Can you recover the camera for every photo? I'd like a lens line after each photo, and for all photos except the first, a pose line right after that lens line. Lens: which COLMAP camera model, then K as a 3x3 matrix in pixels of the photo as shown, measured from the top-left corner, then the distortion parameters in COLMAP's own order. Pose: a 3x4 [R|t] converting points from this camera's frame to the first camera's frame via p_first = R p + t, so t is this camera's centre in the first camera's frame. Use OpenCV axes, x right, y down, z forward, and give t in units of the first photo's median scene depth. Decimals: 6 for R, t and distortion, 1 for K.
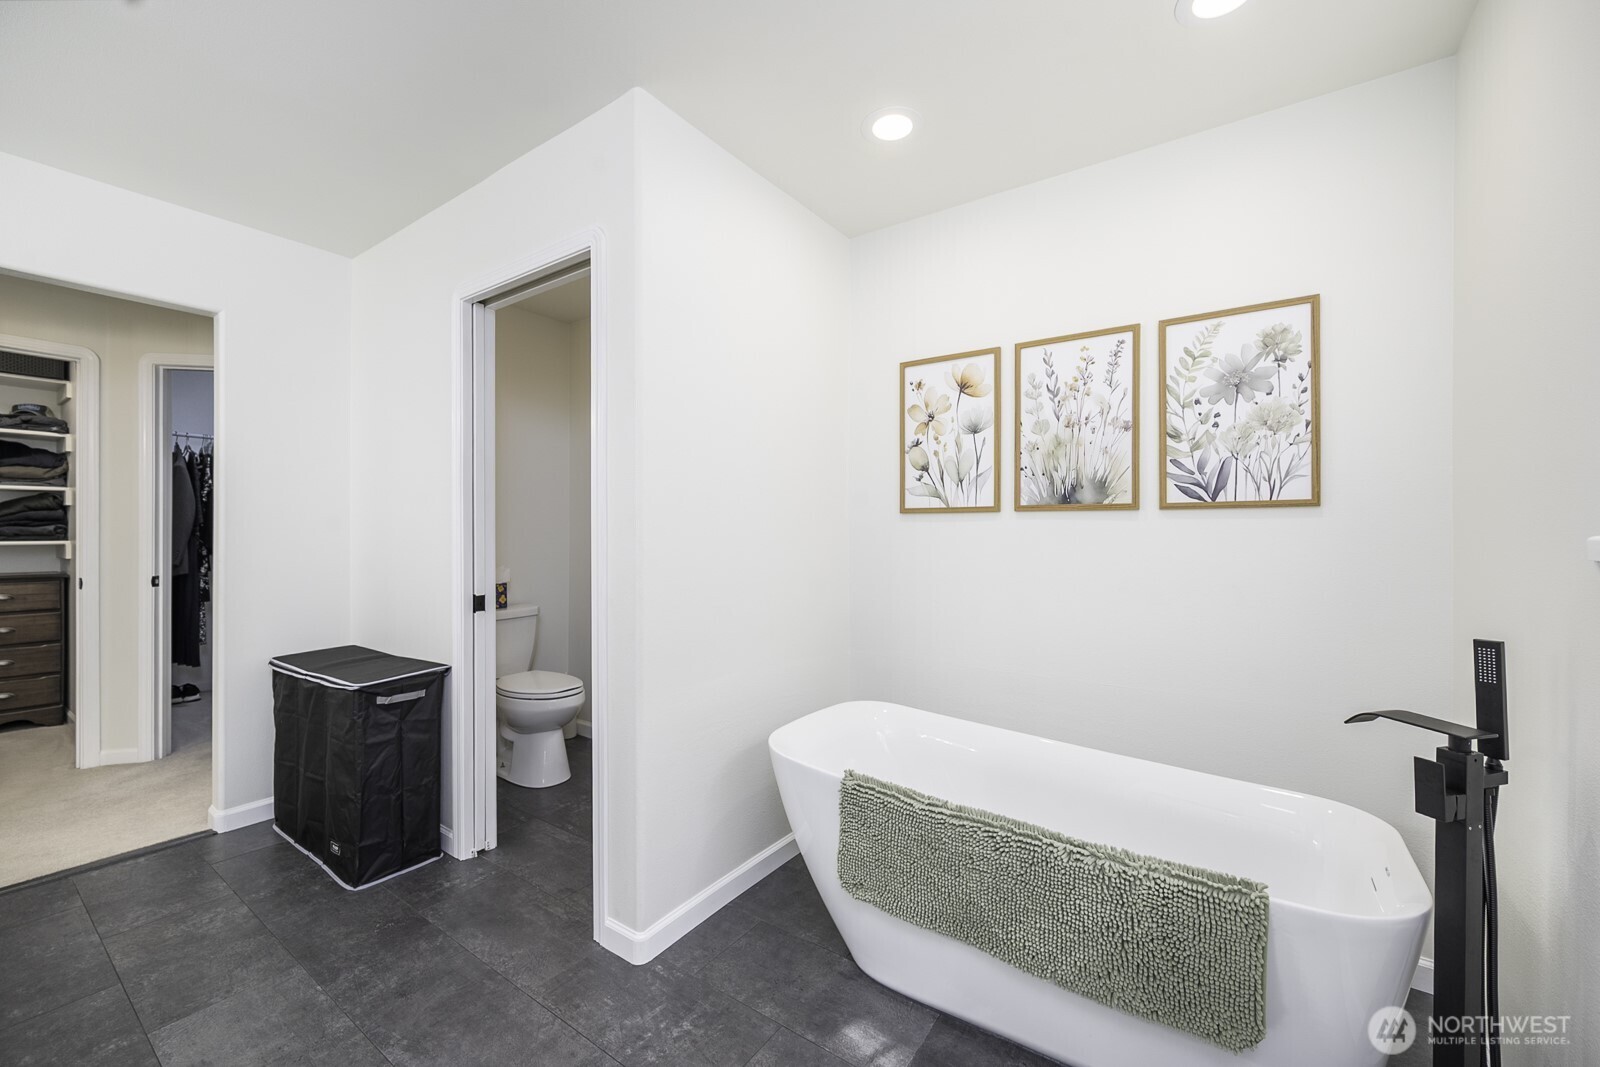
lens RADIAL K [[634.0, 0, 777.2], [0, 634.0, 525.3], [0, 0, 1]] dist [-0.005535, 0.000573]
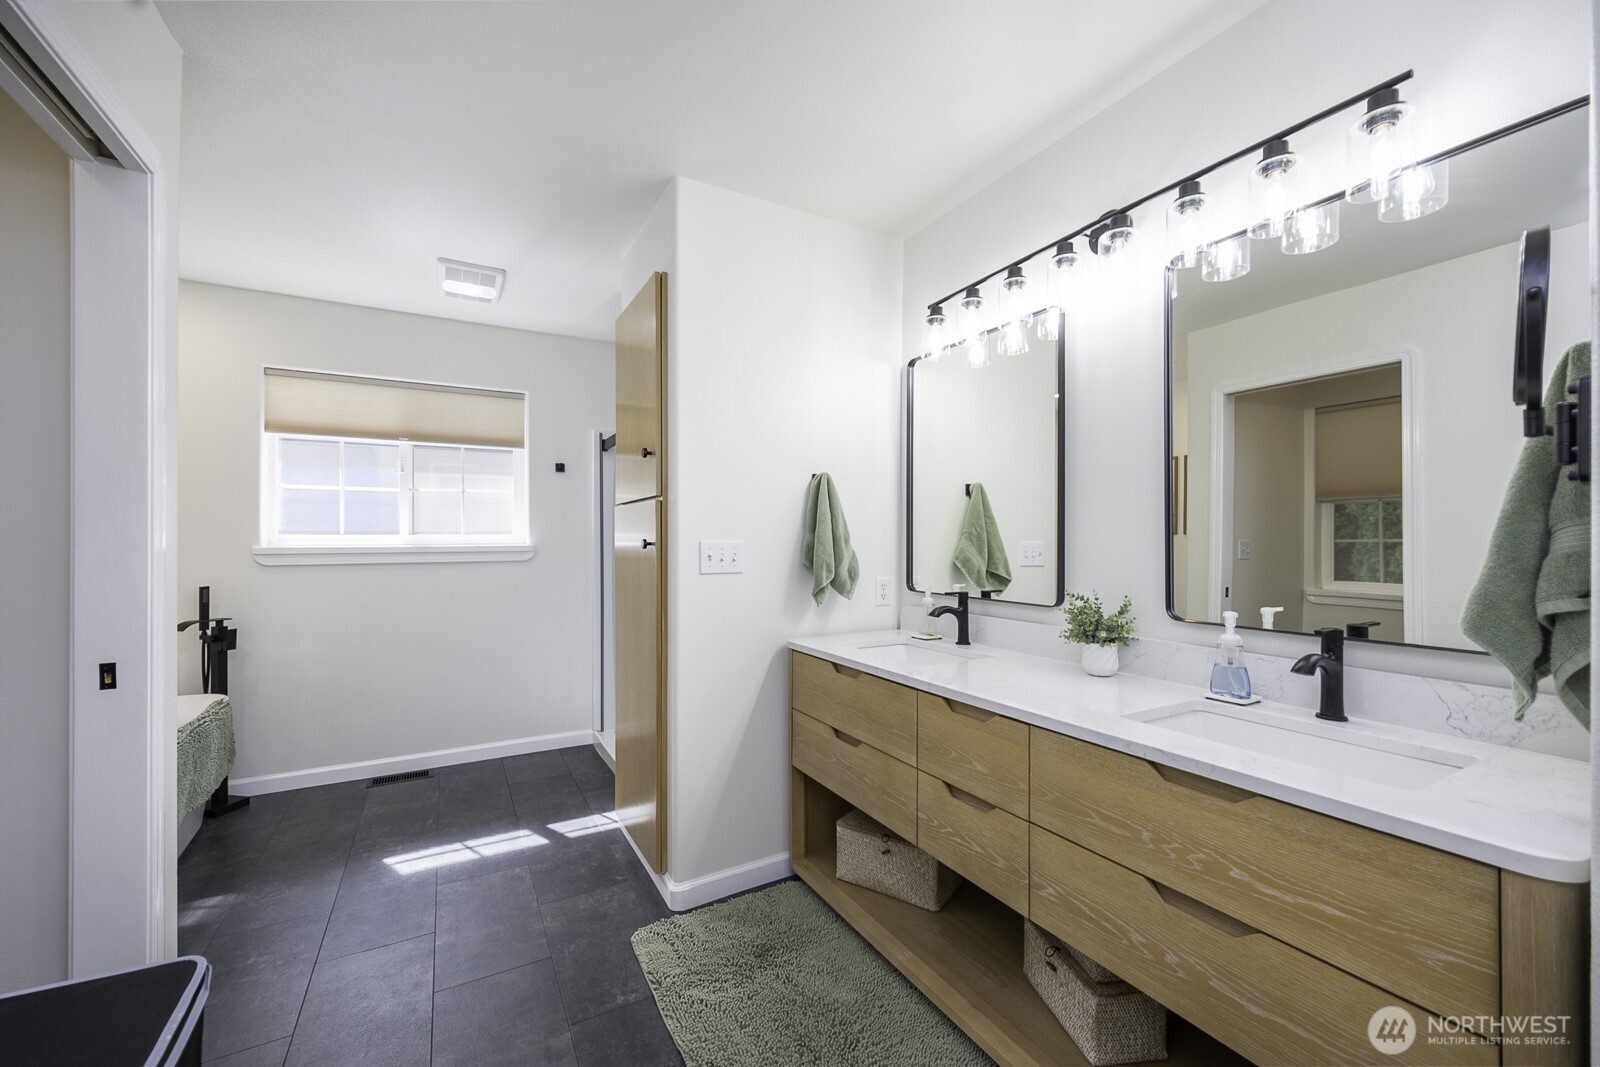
lens RADIAL K [[634.0, 0, 795.6], [0, 634.0, 539.7], [0, 0, 1]] dist [-0.005535, 0.000573]
pose [[-0.904443, -0.000872, 0.426593, -1.013254], [-0.004796, 0.999955, -0.008126, -0.001611], [-0.426567, -0.009396, -0.904407, 1.055258]]
